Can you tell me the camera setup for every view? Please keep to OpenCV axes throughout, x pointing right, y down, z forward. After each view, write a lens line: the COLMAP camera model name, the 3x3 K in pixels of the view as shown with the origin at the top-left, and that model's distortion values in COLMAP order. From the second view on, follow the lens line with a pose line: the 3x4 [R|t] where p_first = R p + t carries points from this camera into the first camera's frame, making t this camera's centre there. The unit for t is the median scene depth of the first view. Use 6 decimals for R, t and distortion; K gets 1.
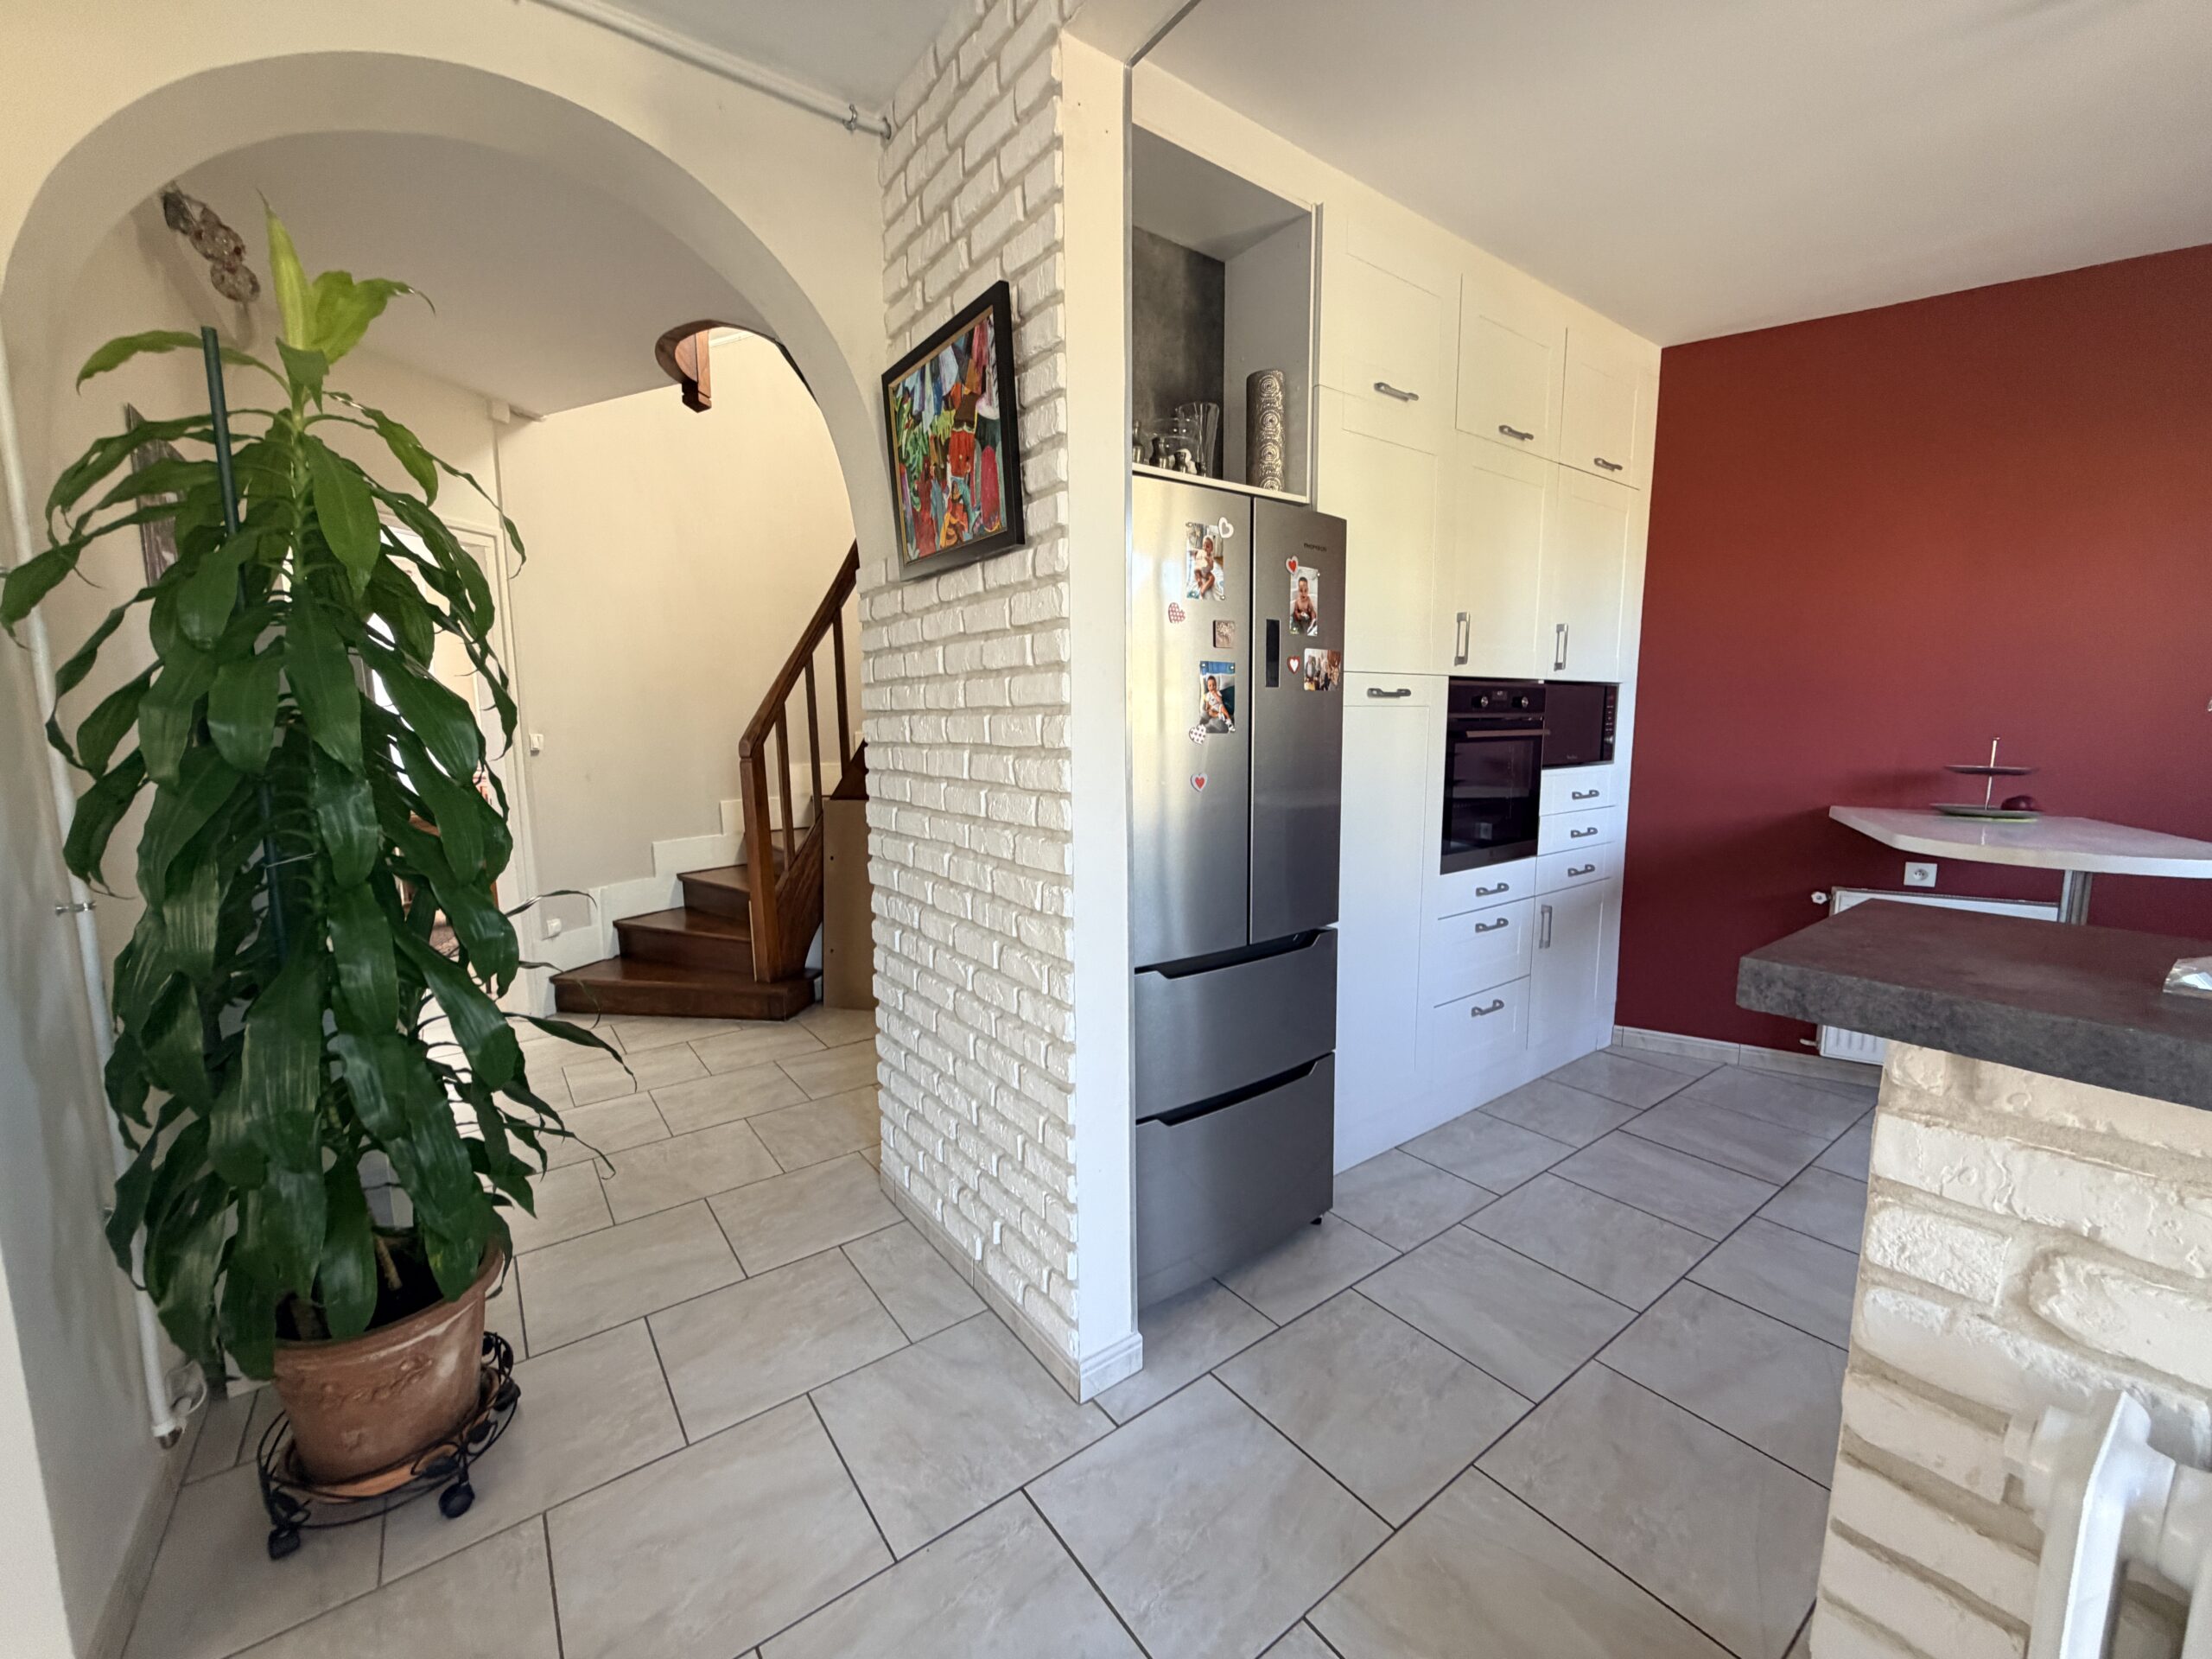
lens RADIAL K [[880.4, 0, 1100.4], [0, 880.4, 830.4], [0, 0, 1]] dist [0.004200, 0.000153]
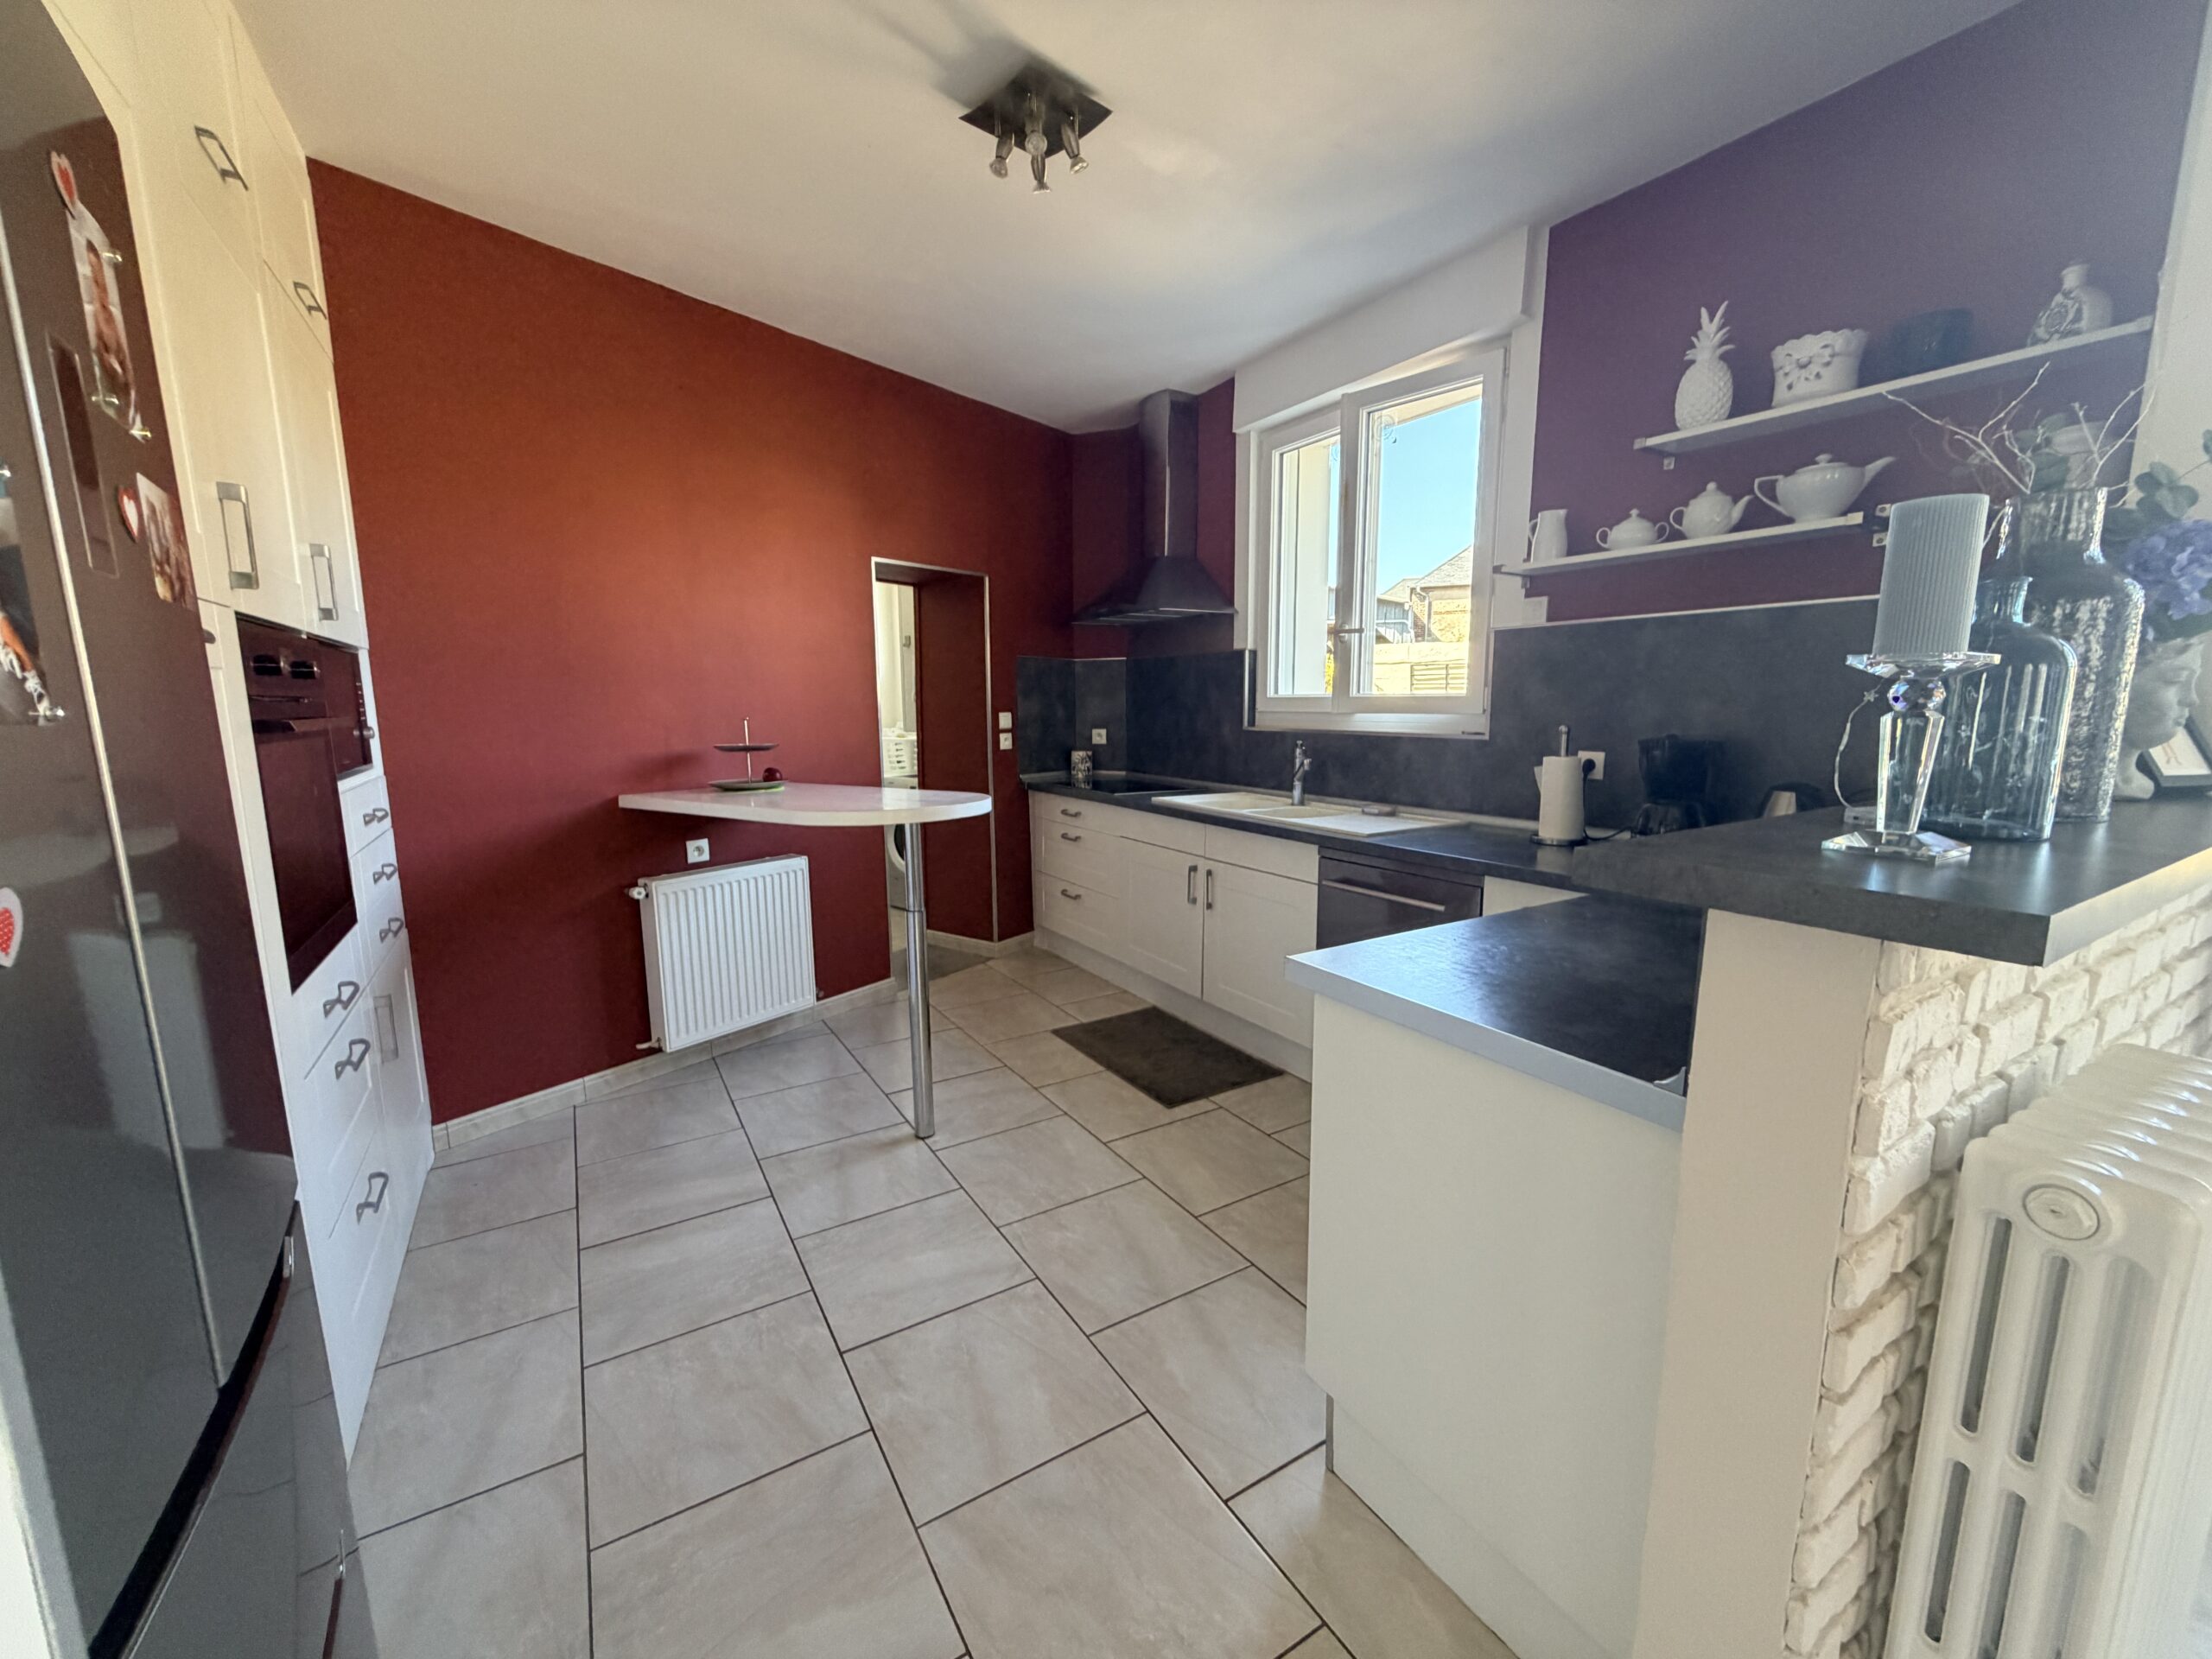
lens RADIAL K [[880.4, 0, 1094.0], [0, 880.4, 827.9], [0, 0, 1]] dist [0.004200, 0.000153]
pose [[0.091970, -0.136611, 0.986346, -0.058878], [0.137613, 0.982783, 0.123286, -0.041953], [-0.986207, 0.124395, 0.109186, 0.419488]]
